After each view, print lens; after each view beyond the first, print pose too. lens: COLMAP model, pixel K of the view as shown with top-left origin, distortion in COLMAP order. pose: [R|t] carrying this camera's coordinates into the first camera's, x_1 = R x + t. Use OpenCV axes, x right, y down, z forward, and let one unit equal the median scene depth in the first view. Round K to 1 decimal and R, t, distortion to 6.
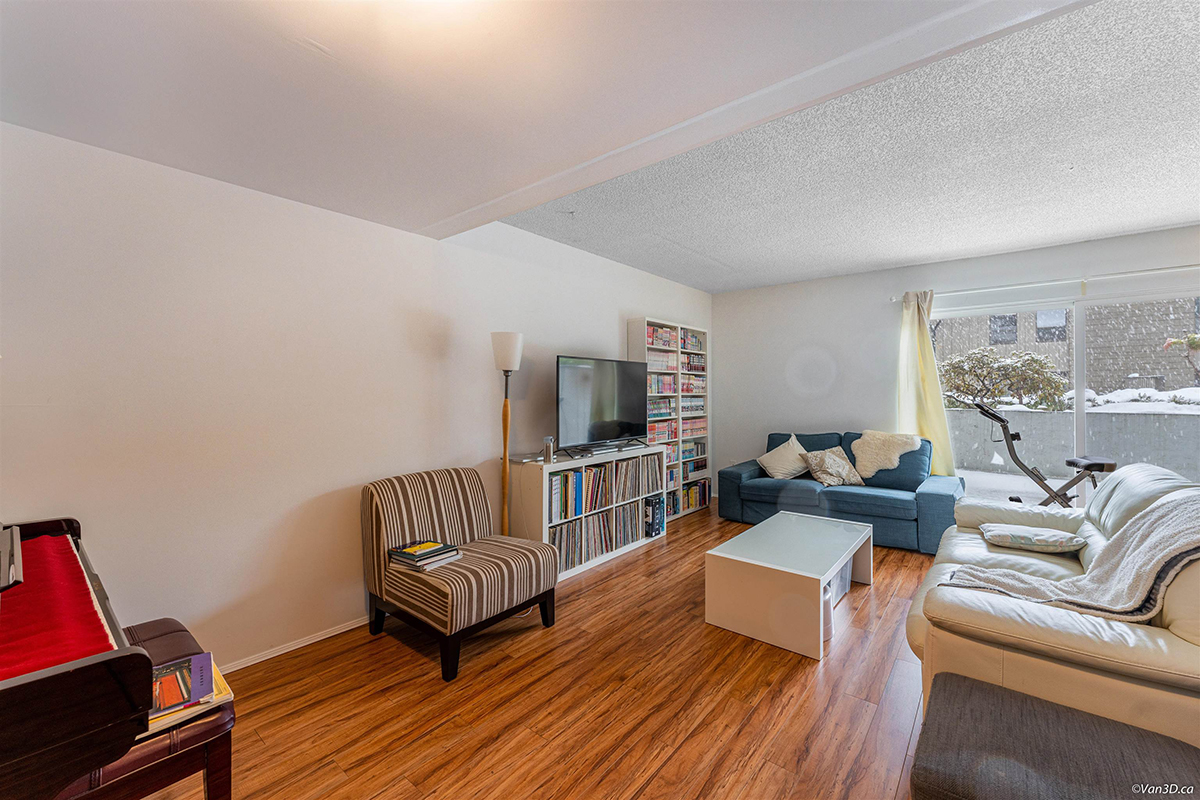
lens RADIAL K [[488.5, 0, 603.2], [0, 488.5, 393.8], [0, 0, 1]] dist [0.002433, 0.000014]
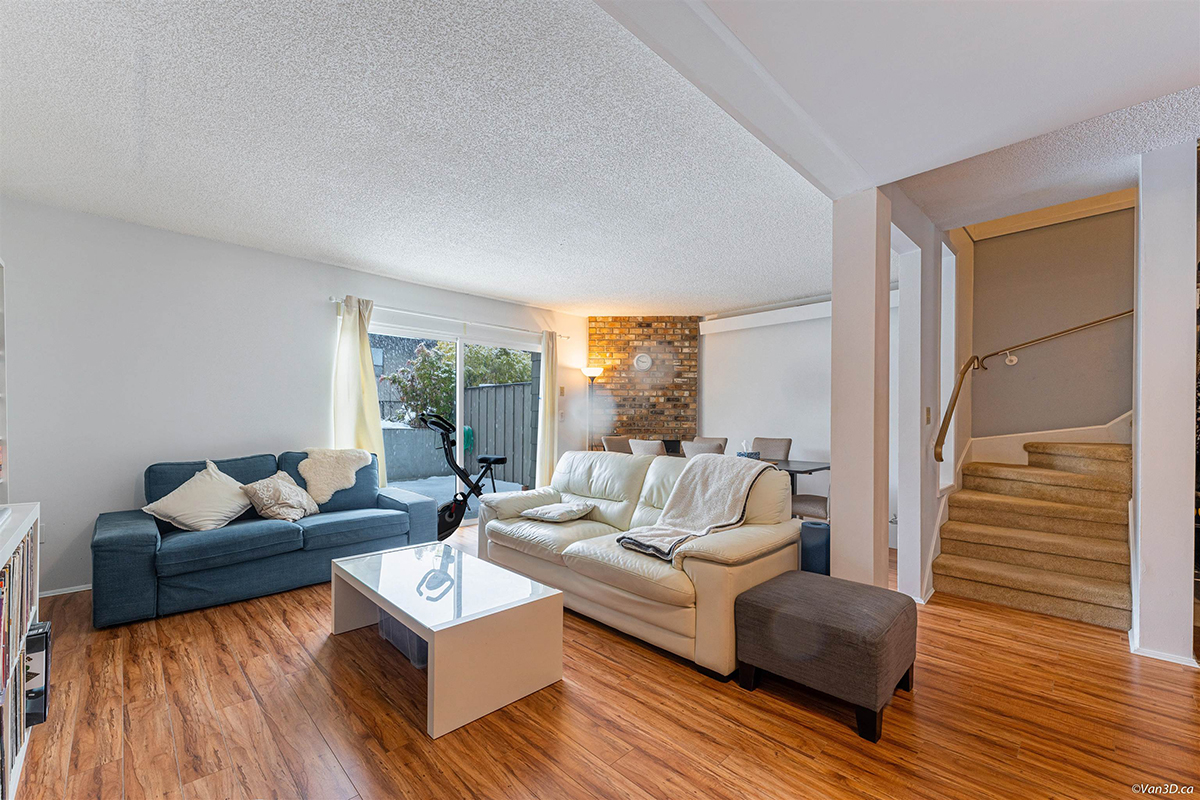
lens RADIAL K [[488.5, 0, 599.9], [0, 488.5, 421.3], [0, 0, 1]] dist [0.002433, 0.000014]
pose [[0.106210, 0.001446, 0.994343, -0.255245], [-0.005710, 0.999983, -0.000844, 0.028543], [-0.994327, -0.005588, 0.106216, 0.444090]]
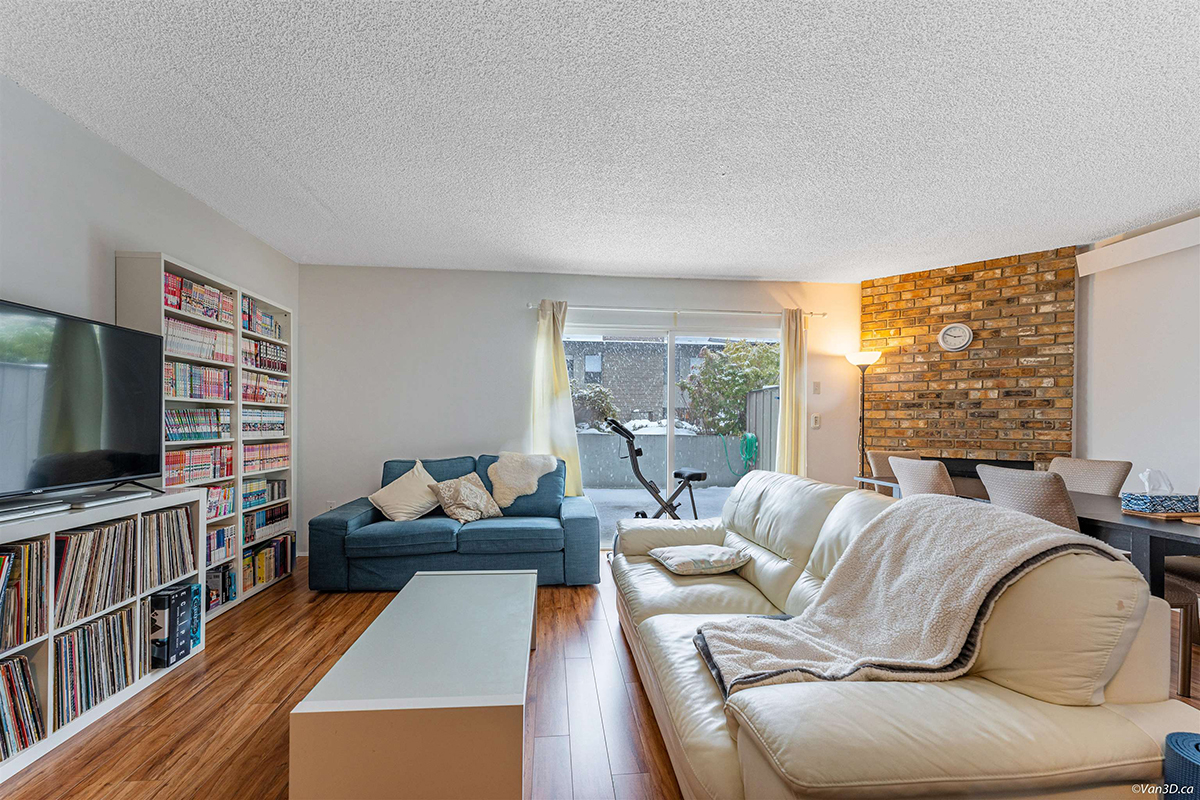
lens RADIAL K [[488.5, 0, 595.1], [0, 488.5, 425.9], [0, 0, 1]] dist [0.002433, 0.000014]
pose [[0.714931, 0.007655, 0.699154, 0.053961], [-0.011050, 0.999939, 0.000352, 0.028065], [-0.699108, -0.007977, 0.714971, 0.285691]]
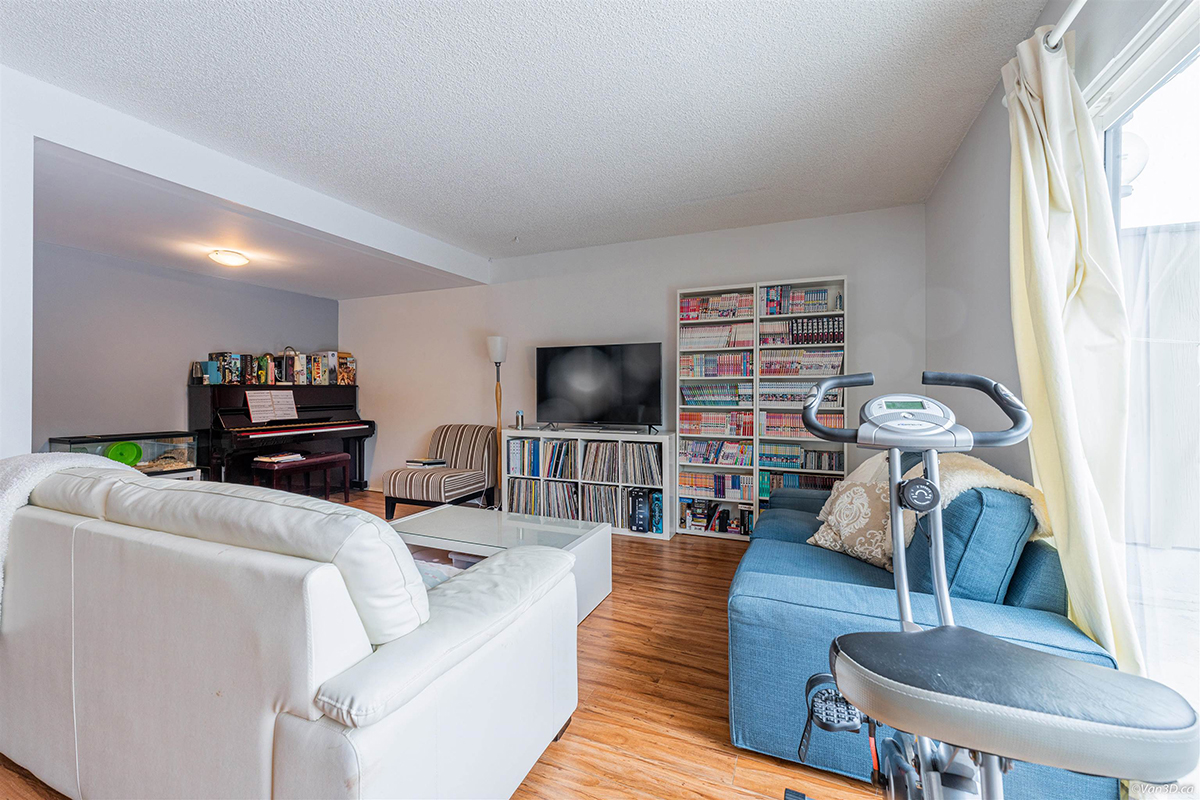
lens RADIAL K [[488.5, 0, 600.5], [0, 488.5, 388.8], [0, 0, 1]] dist [0.002433, 0.000014]
pose [[0.264329, -0.002108, -0.964430, 0.915696], [-0.004722, 0.999983, -0.003480, 0.025038], [0.964421, 0.005473, 0.264314, 0.647408]]
